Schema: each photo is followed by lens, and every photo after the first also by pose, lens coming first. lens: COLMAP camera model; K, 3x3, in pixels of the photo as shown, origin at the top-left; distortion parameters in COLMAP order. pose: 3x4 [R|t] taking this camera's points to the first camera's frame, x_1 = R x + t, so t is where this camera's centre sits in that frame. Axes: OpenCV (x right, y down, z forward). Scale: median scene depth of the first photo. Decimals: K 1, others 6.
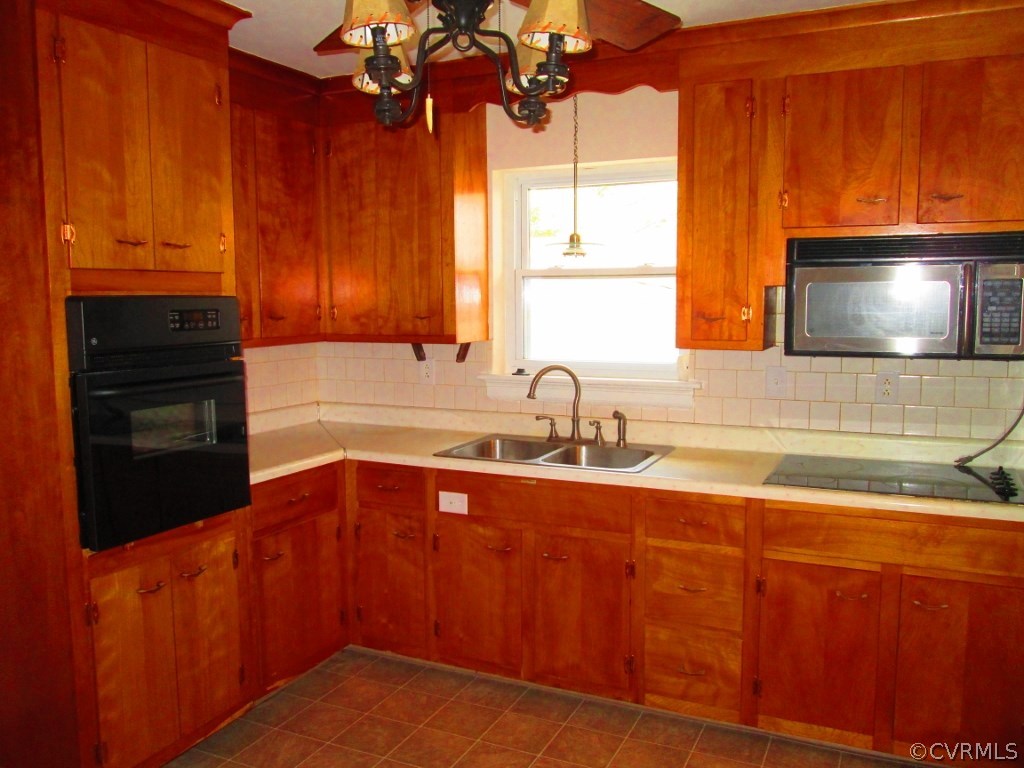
lens RADIAL K [[863.1, 0, 515.5], [0, 863.1, 382.9], [0, 0, 1]] dist [-0.023885, -0.002012]
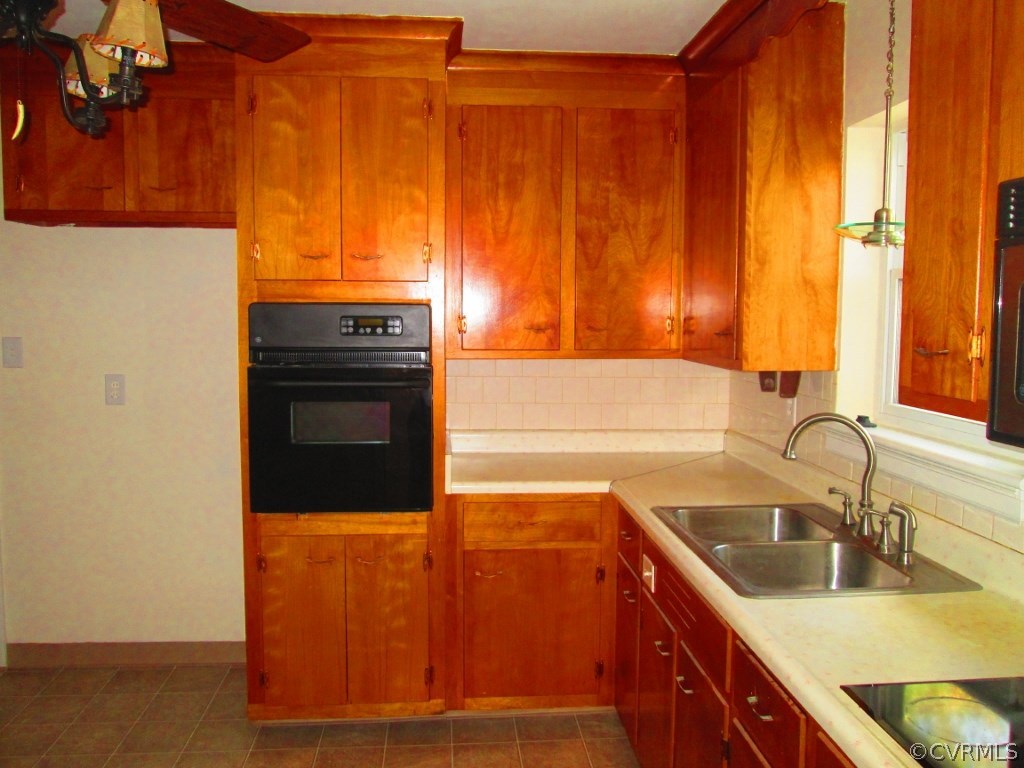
lens RADIAL K [[863.1, 0, 515.5], [0, 863.1, 382.9], [0, 0, 1]] dist [-0.023885, -0.002012]
pose [[0.494861, 0.083537, -0.864948, 0.649607], [-0.095603, 0.994560, 0.041357, -0.063537], [0.863697, 0.062226, 0.500155, 0.618048]]
